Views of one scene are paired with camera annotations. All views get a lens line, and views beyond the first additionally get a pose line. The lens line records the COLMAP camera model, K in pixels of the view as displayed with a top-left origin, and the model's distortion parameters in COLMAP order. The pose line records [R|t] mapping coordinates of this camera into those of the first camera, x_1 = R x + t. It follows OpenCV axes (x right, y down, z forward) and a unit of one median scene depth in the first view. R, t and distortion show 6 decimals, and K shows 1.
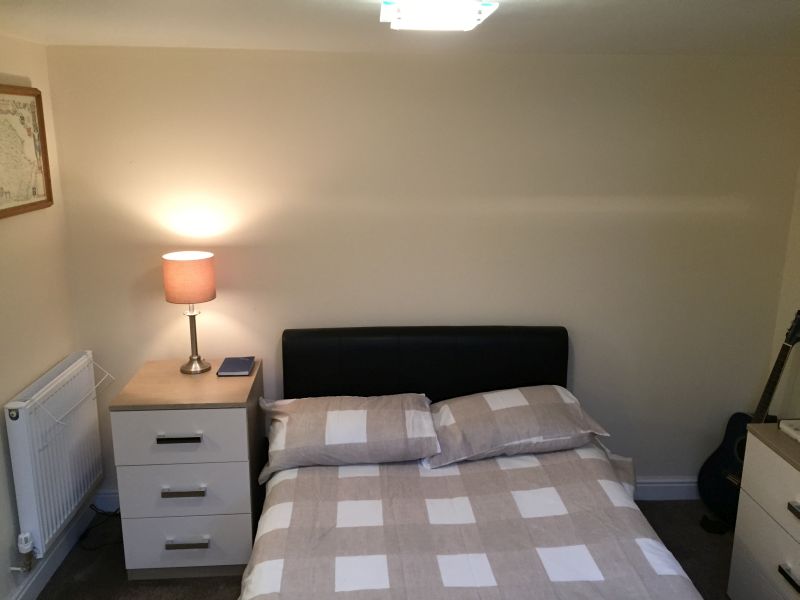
lens RADIAL K [[678.7, 0, 400.0], [0, 678.7, 297.9], [0, 0, 1]] dist [0.063967, -0.081554]
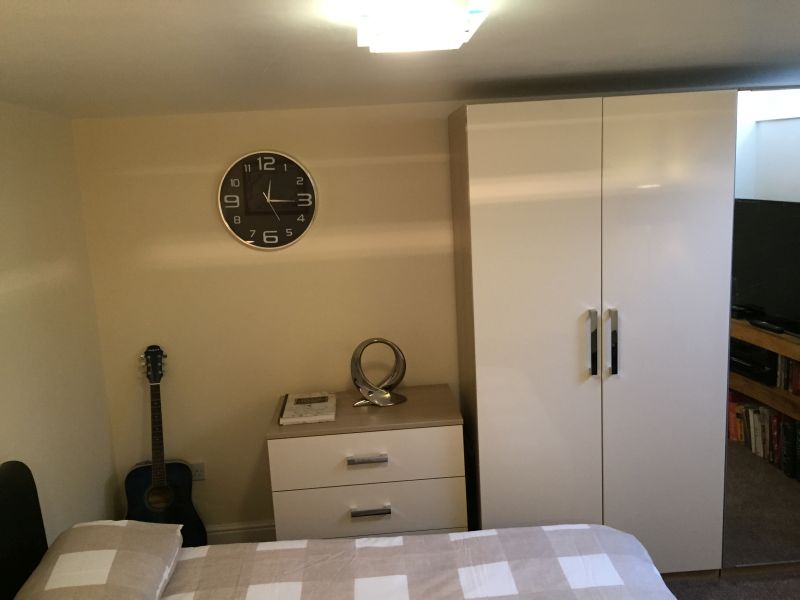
lens RADIAL K [[678.7, 0, 397.6], [0, 678.7, 298.3], [0, 0, 1]] dist [0.063967, -0.081554]
pose [[-0.014859, -0.169103, 0.985486, -0.519456], [0.290122, 0.942466, 0.166095, -0.139456], [-0.956874, 0.288379, 0.035056, 0.633903]]
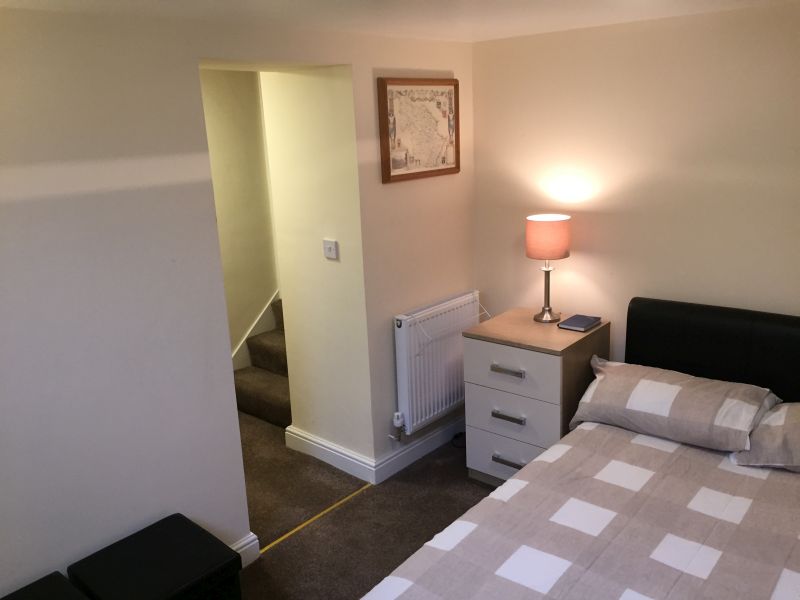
lens RADIAL K [[678.7, 0, 396.2], [0, 678.7, 296.1], [0, 0, 1]] dist [0.063967, -0.081554]
pose [[0.714874, 0.138616, -0.685377, 0.318533], [-0.118498, 0.989993, 0.076627, 0.011210], [0.689140, 0.026437, 0.724146, 0.014095]]
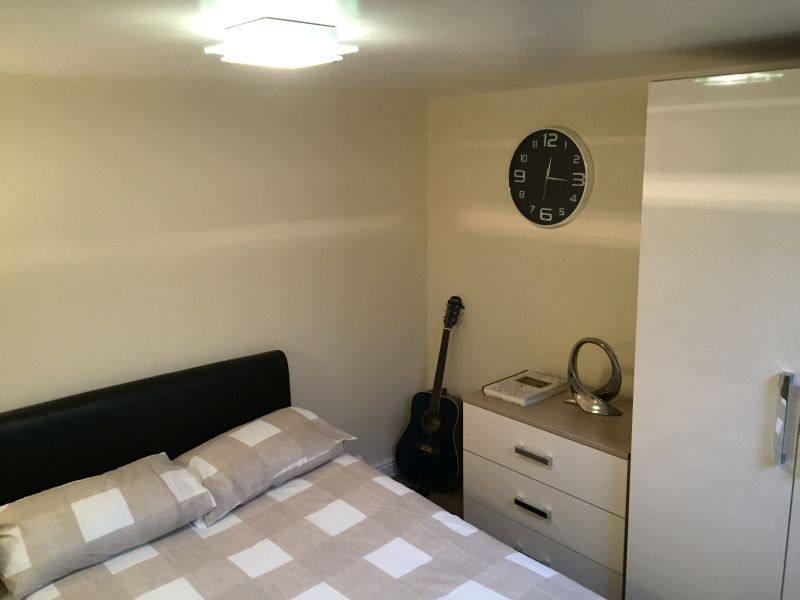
lens RADIAL K [[678.7, 0, 398.8], [0, 678.7, 298.3], [0, 0, 1]] dist [0.063967, -0.081554]
pose [[0.781201, -0.145348, 0.607124, -0.271346], [0.165189, 0.985982, 0.023496, -0.033619], [-0.602028, 0.081935, 0.794260, 0.081476]]
